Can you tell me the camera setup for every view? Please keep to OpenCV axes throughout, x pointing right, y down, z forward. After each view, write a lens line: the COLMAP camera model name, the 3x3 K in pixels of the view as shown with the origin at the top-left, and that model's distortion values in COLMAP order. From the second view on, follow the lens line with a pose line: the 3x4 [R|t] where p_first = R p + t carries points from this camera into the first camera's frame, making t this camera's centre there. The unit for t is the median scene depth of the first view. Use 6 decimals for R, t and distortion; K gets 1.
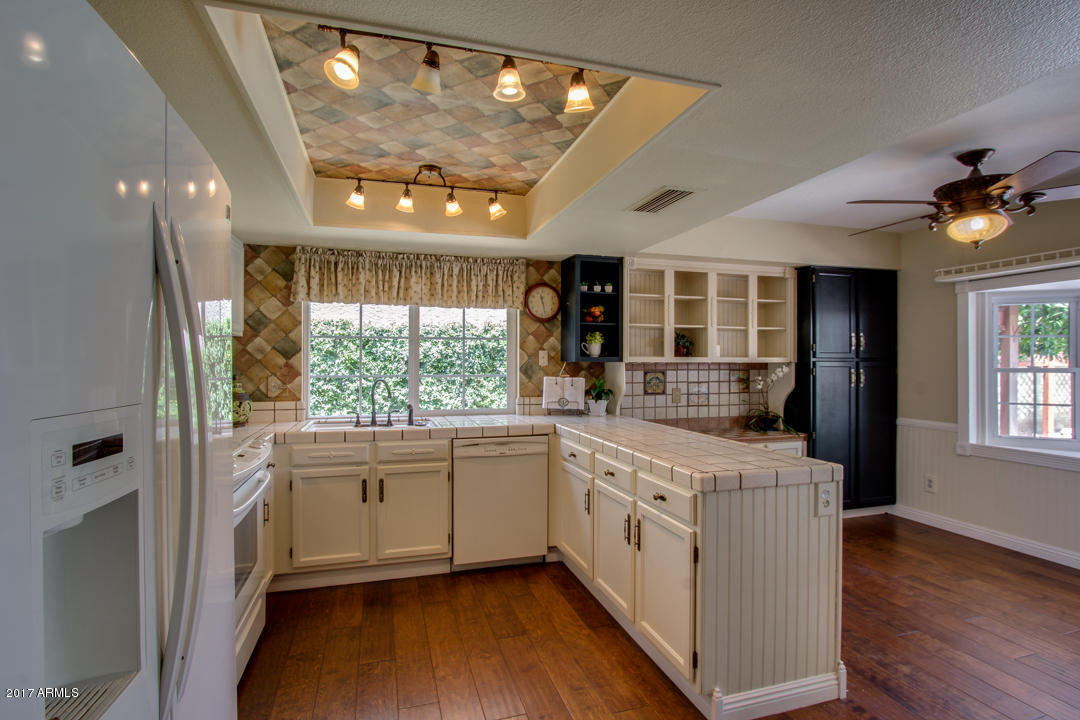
lens RADIAL K [[518.5, 0, 532.0], [0, 518.5, 357.8], [0, 0, 1]] dist [-0.019059, 0.000196]
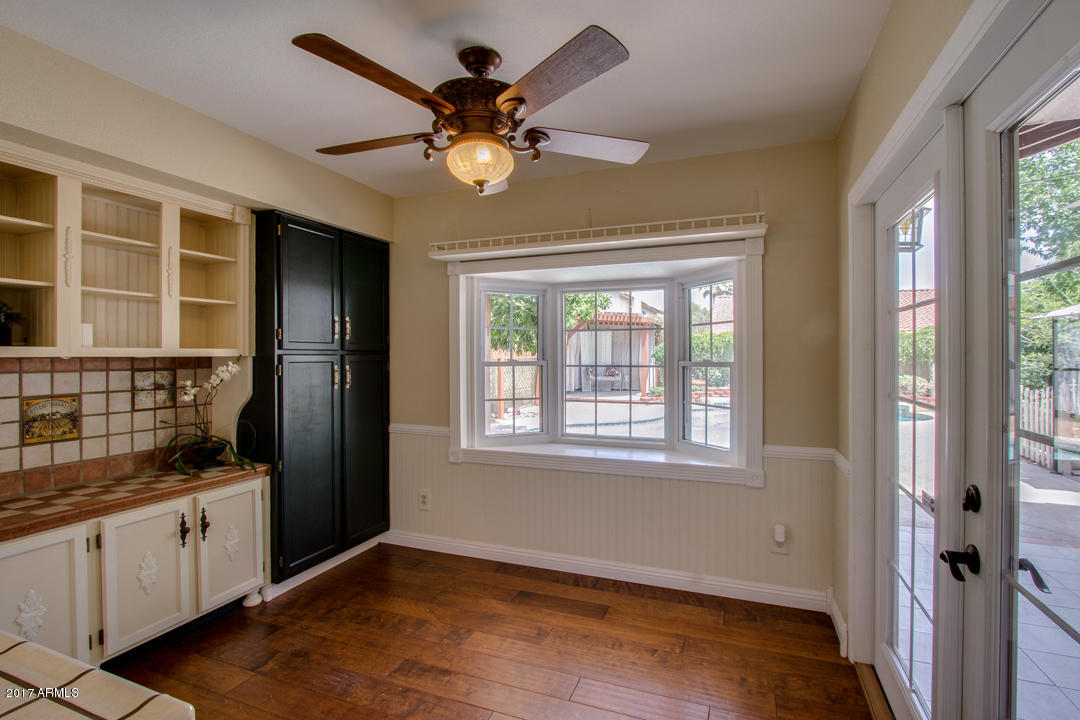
lens RADIAL K [[505.5, 0, 535.9], [0, 505.5, 365.0], [0, 0, 1]] dist [-0.004451, -0.000904]
pose [[0.631485, -0.017006, 0.775201, 0.248883], [-0.002362, 0.999713, 0.023855, 0.003880], [-0.775384, -0.016895, 0.631264, 0.330117]]
